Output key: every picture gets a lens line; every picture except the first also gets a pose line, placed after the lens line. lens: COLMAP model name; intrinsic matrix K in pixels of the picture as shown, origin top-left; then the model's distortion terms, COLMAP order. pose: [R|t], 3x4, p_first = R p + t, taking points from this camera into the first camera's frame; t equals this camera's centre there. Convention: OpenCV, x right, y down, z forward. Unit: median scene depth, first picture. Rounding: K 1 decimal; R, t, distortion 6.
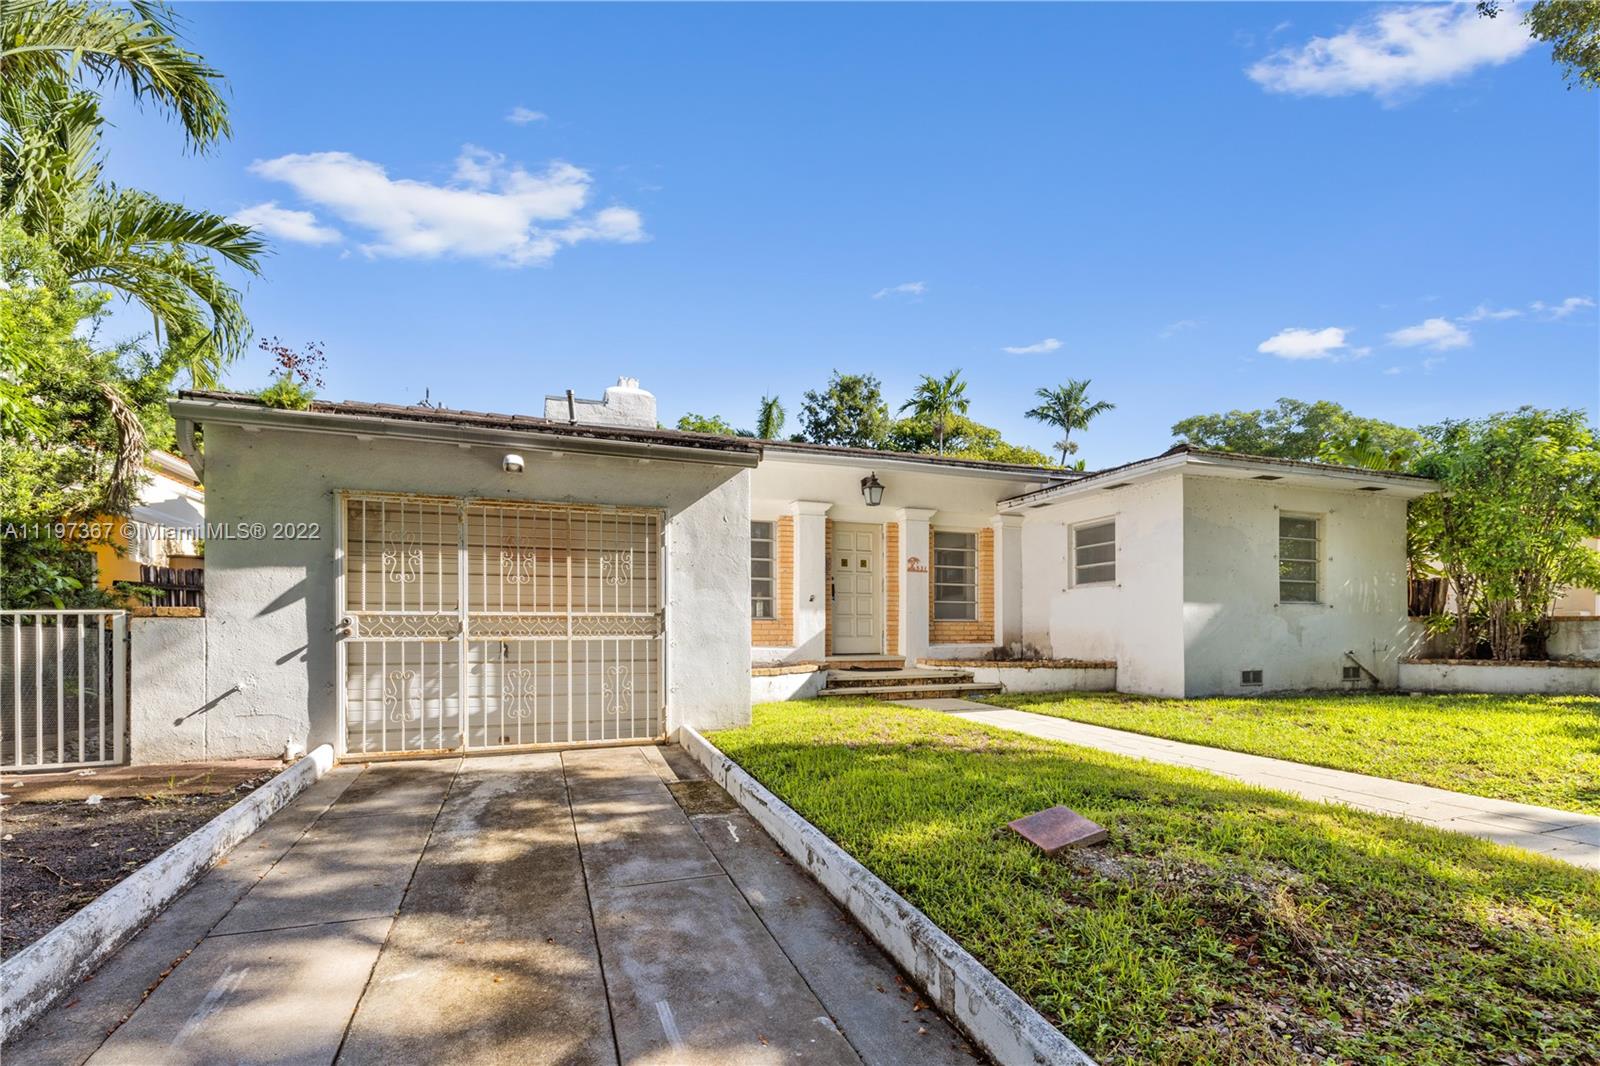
lens RADIAL K [[688.9, 0, 799.5], [0, 688.9, 634.6], [0, 0, 1]] dist [-0.000912, -0.000082]
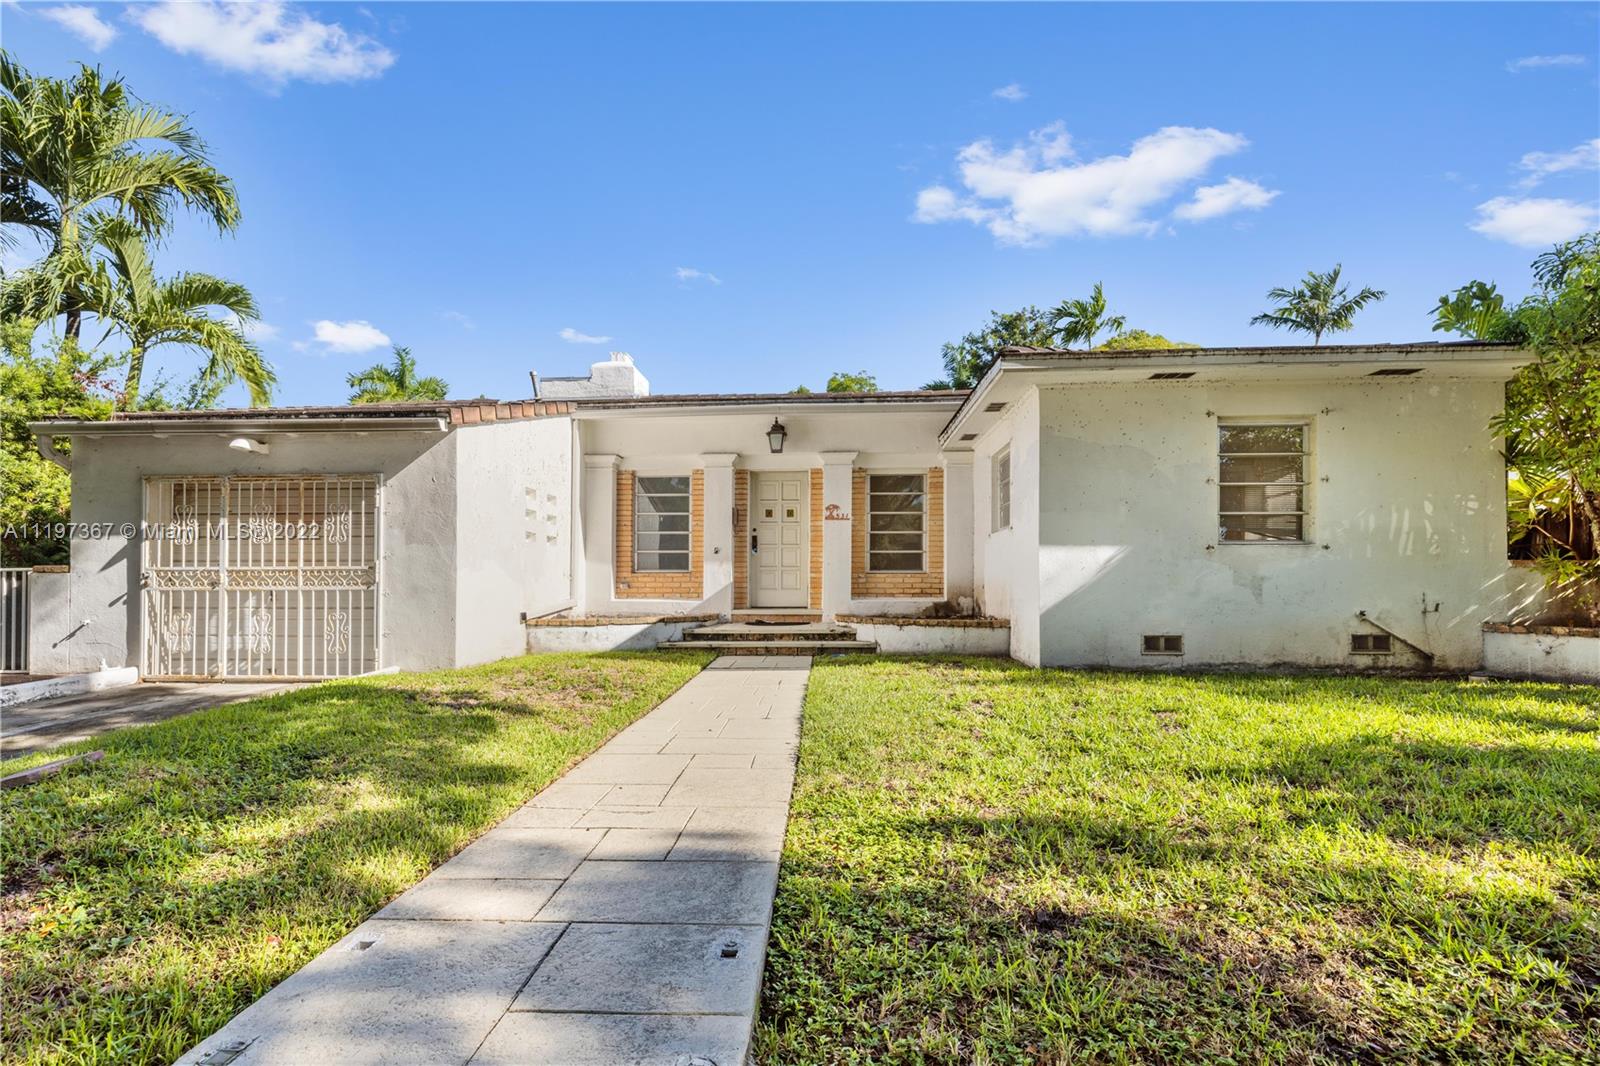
lens RADIAL K [[678.0, 0, 797.3], [0, 678.0, 583.5], [0, 0, 1]] dist [-0.000252, 0.000256]
pose [[0.919533, -0.001105, -0.393012, 0.567642], [-0.002216, 0.999966, -0.007994, 0.002638], [0.393008, 0.008222, 0.919498, 0.162058]]
